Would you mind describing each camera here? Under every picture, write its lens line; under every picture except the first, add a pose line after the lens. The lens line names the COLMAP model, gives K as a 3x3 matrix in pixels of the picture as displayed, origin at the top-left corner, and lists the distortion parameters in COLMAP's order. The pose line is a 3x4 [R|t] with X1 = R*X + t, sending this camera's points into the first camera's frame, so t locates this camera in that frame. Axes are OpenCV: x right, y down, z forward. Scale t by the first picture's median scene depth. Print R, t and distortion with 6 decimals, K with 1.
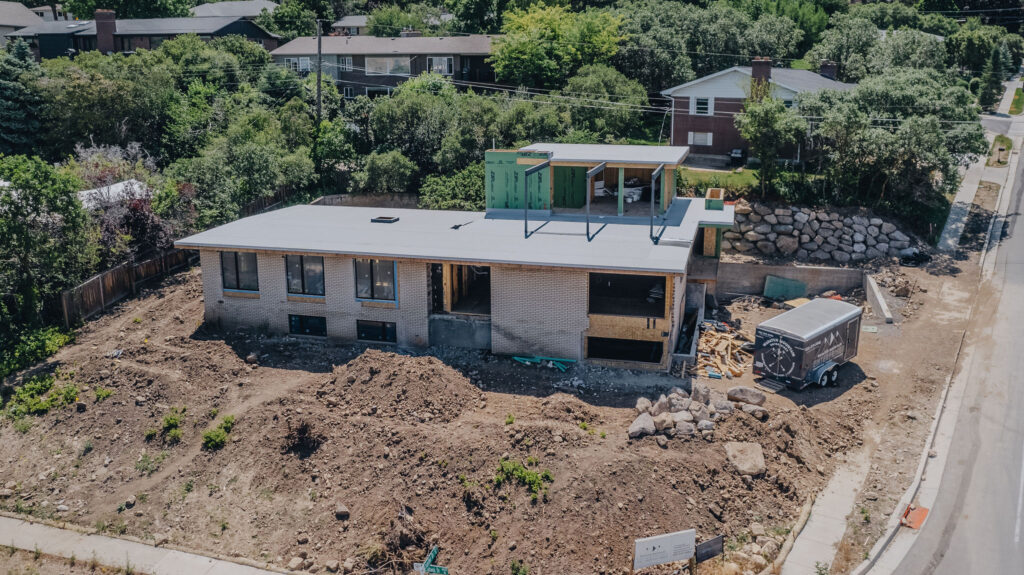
lens RADIAL K [[803.1, 0, 512.0], [0, 803.1, 287.5], [0, 0, 1]] dist [-0.021525, 0.002320]
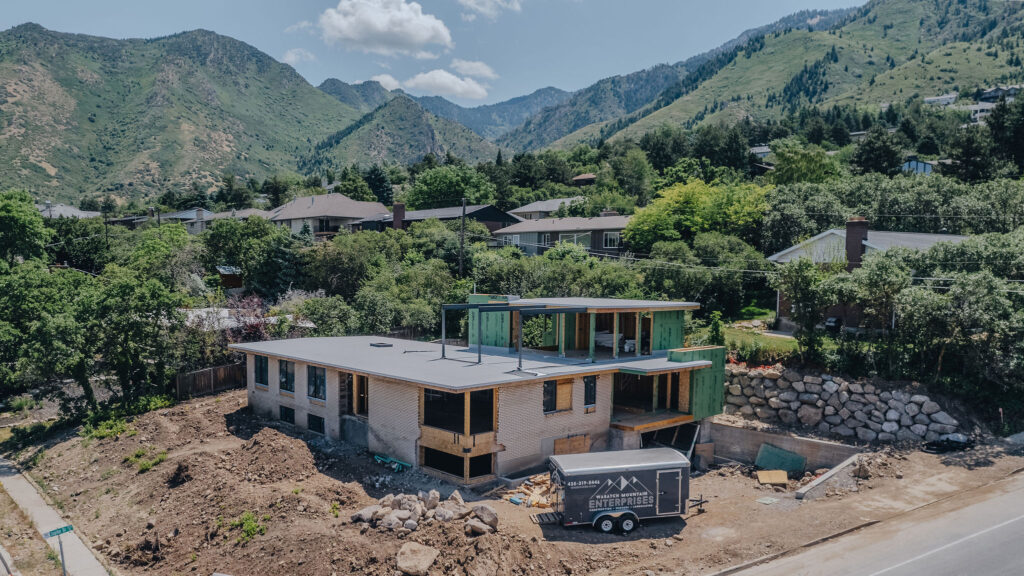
lens RADIAL K [[767.0, 0, 505.8], [0, 767.0, 331.1], [0, 0, 1]] dist [-0.037450, 0.002608]
pose [[0.830570, 0.050218, -0.554645, 0.619238], [-0.151733, 0.978655, -0.138608, 0.027692], [0.535845, 0.199281, 0.820461, 0.119313]]
